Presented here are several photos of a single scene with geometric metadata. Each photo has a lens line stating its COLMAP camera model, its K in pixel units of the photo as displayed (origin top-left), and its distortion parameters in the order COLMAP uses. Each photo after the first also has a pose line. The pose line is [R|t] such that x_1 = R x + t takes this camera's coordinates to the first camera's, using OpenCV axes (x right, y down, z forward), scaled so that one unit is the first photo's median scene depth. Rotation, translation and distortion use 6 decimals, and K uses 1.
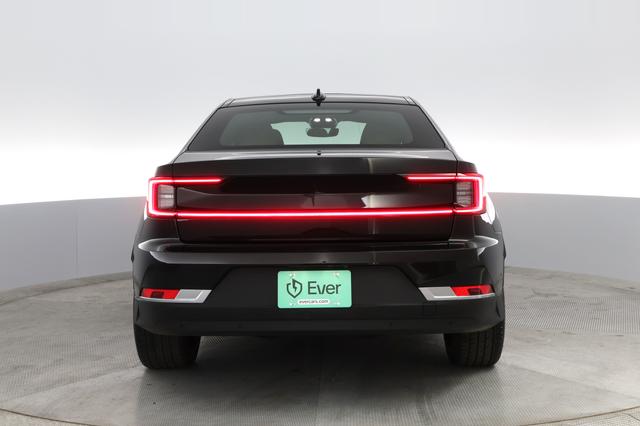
lens RADIAL K [[540.5, 0, 322.0], [0, 540.5, 207.9], [0, 0, 1]] dist [-0.028947, 0.011272]
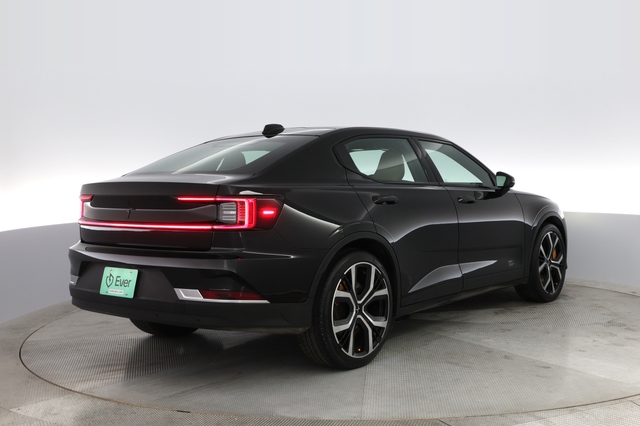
lens RADIAL K [[540.5, 0, 315.4], [0, 540.5, 215.8], [0, 0, 1]] dist [-0.028947, 0.011272]
pose [[0.859571, 0.016834, -0.510739, 0.929091], [-0.026539, 0.999579, -0.011720, -0.009513], [0.510327, 0.023628, 0.859656, 0.085038]]
